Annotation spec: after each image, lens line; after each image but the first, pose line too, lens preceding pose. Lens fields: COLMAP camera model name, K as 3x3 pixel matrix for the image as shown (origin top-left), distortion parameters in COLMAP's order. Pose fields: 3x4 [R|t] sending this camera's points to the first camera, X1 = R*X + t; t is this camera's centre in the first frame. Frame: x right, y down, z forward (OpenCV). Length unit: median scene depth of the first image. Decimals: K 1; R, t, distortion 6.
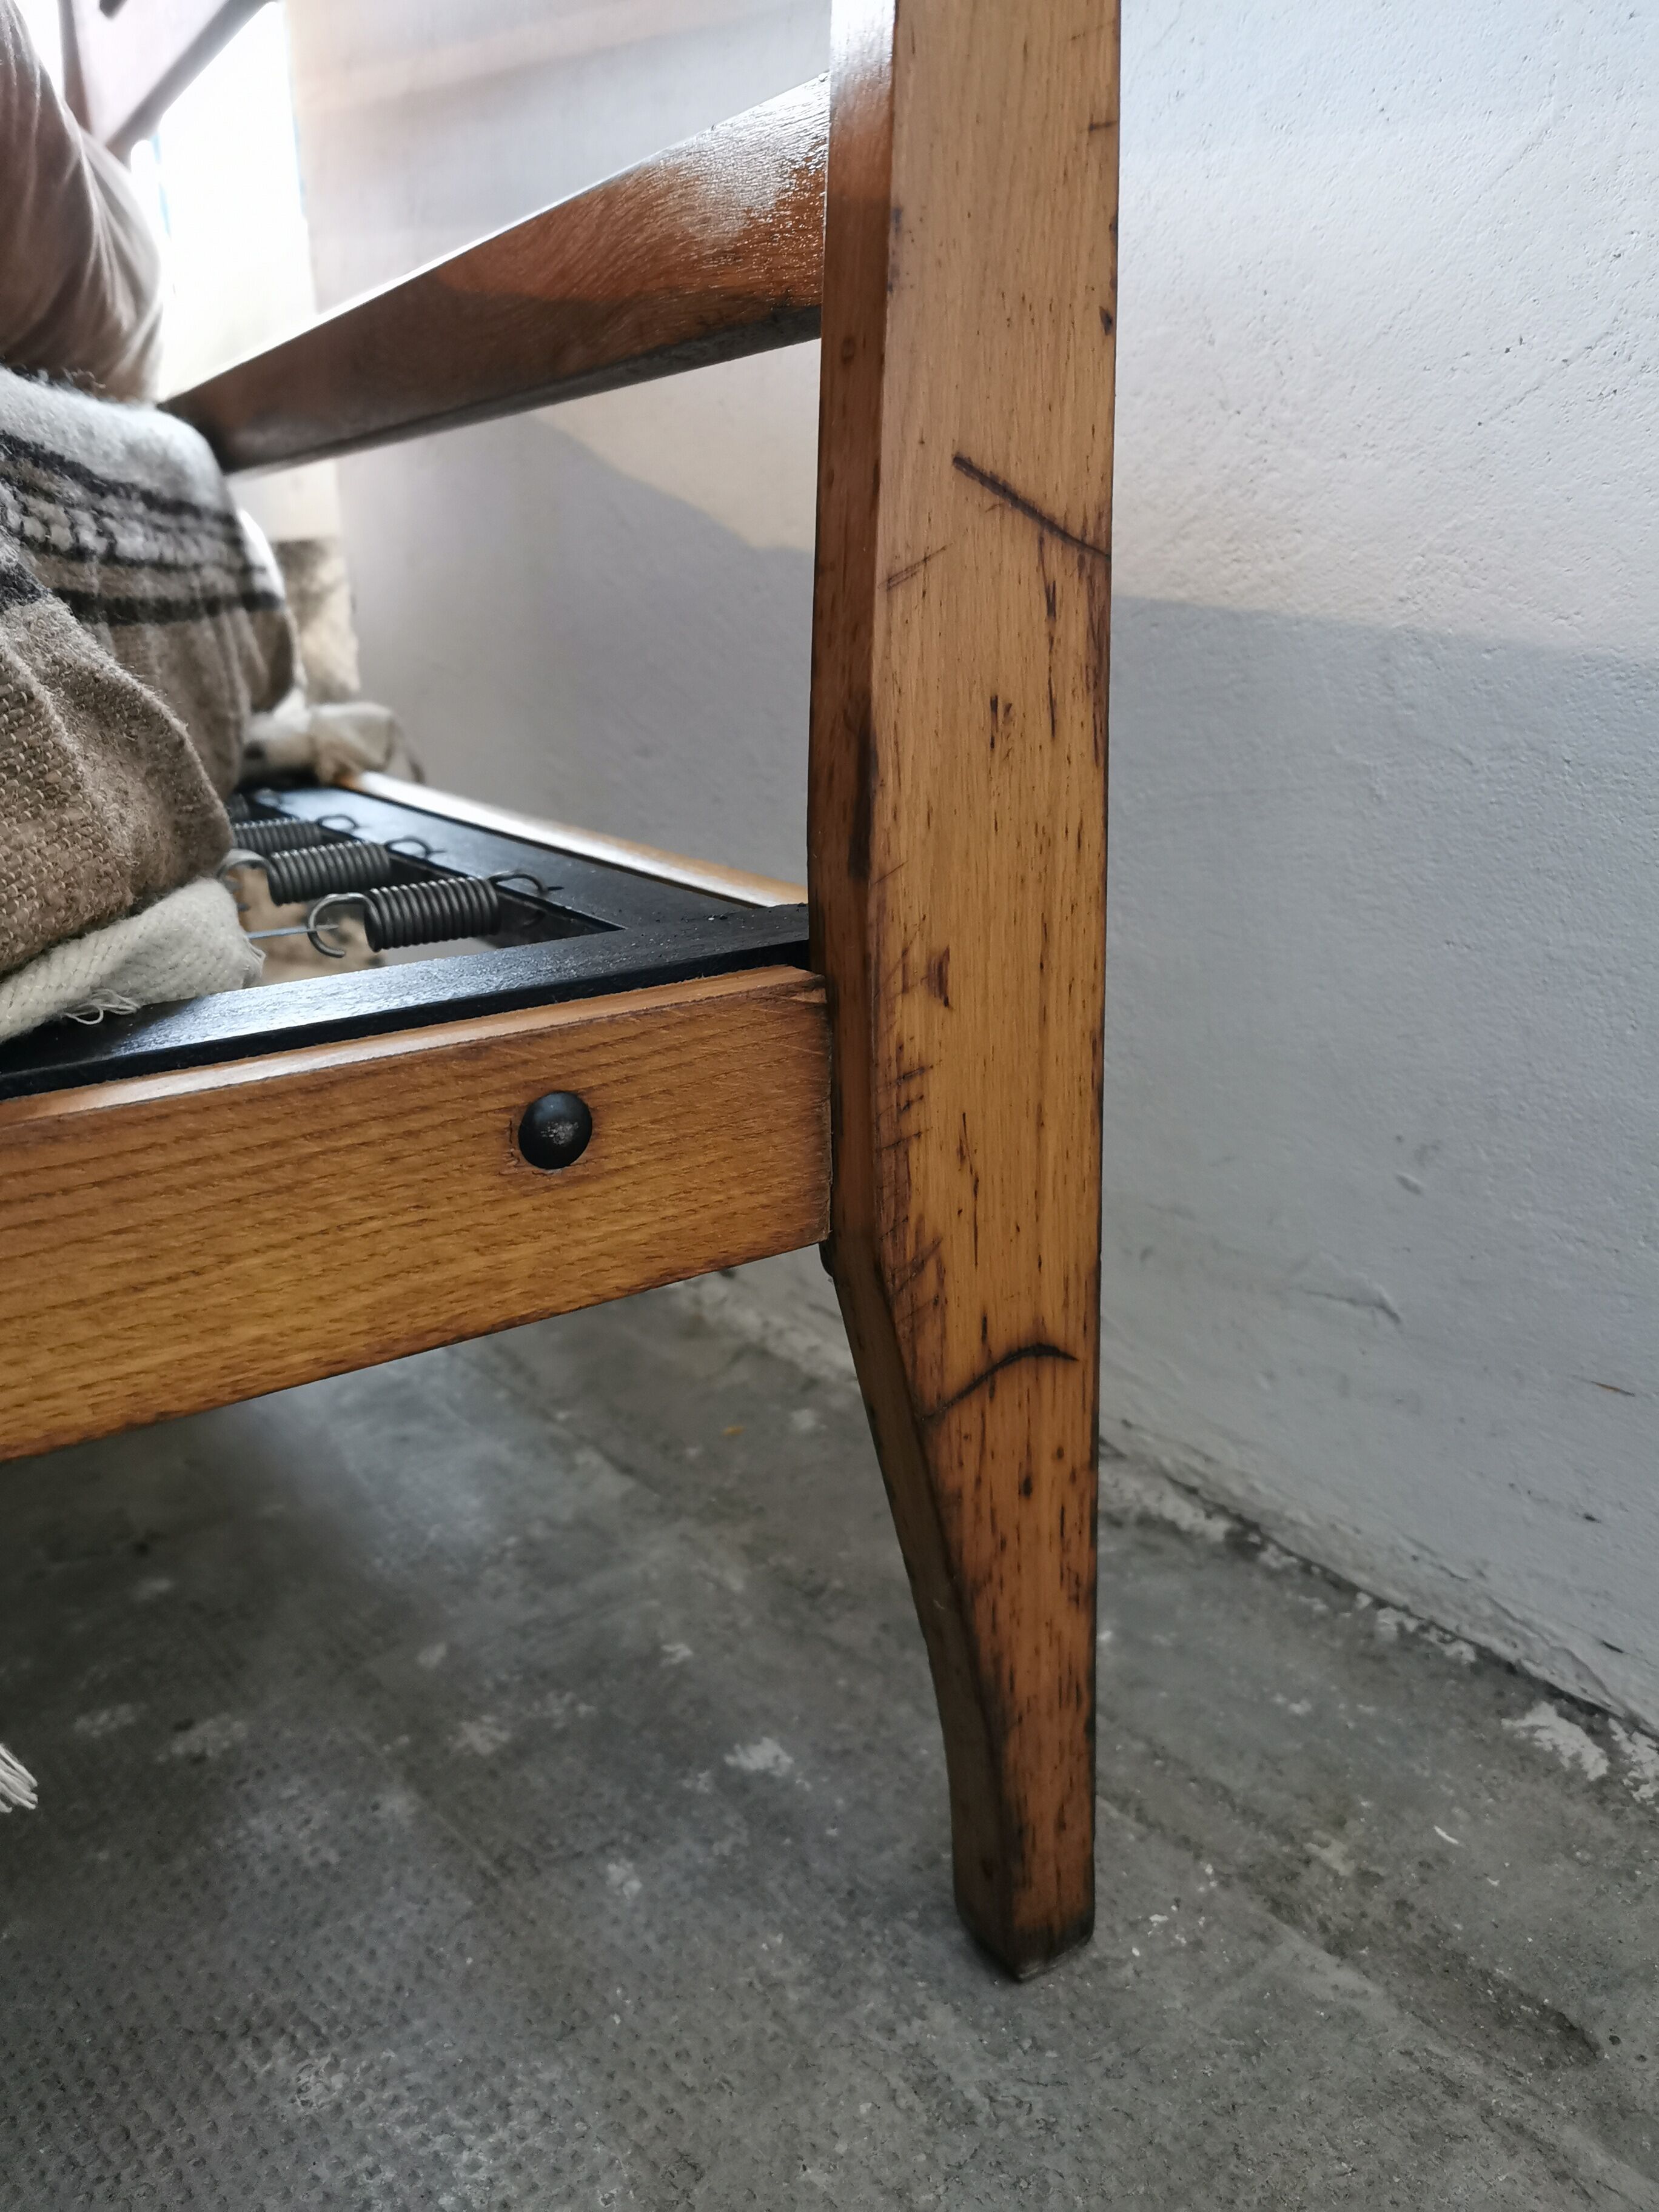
lens RADIAL K [[1705.4, 0, 829.5], [0, 1705.4, 1106.0], [0, 0, 1]] dist [0.070725, -0.138897]
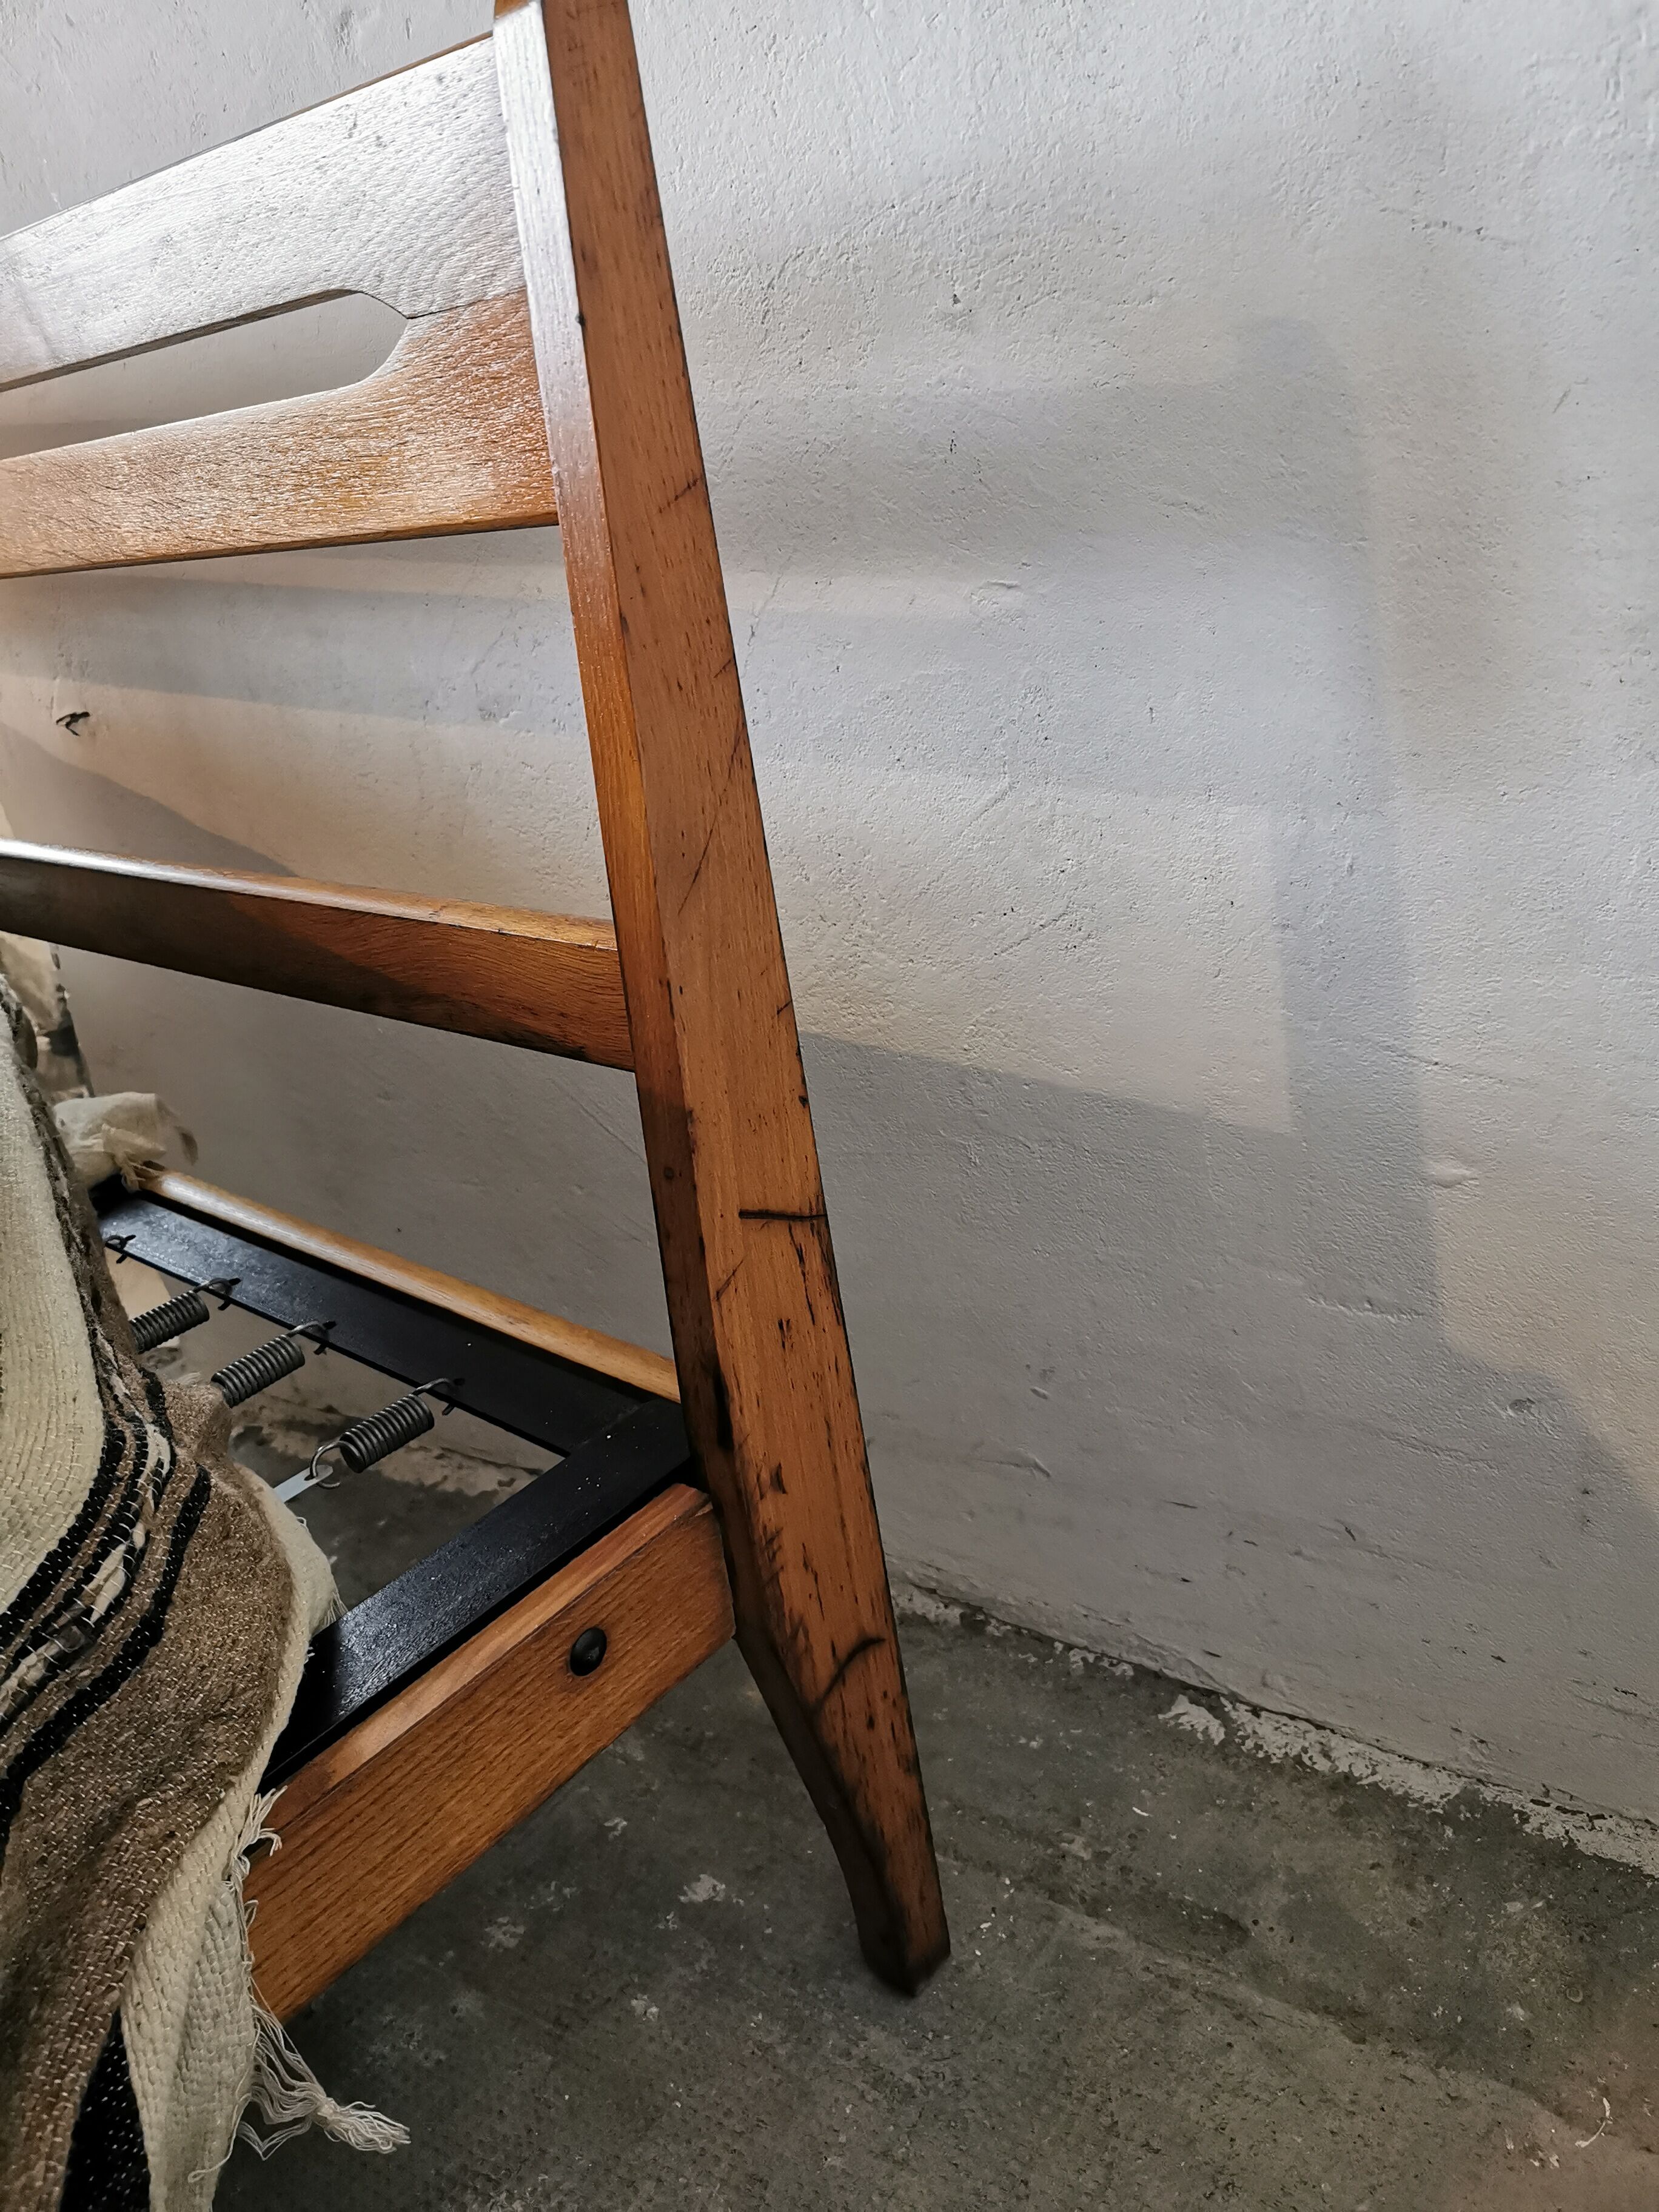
lens RADIAL K [[1694.4, 0, 829.5], [0, 1694.4, 1106.0], [0, 0, 1]] dist [0.073066, -0.121570]
pose [[0.951701, -0.211049, 0.222989, -0.139367], [0.195212, 0.976522, 0.091085, -0.439597], [-0.236977, -0.043155, 0.970556, -0.469945]]
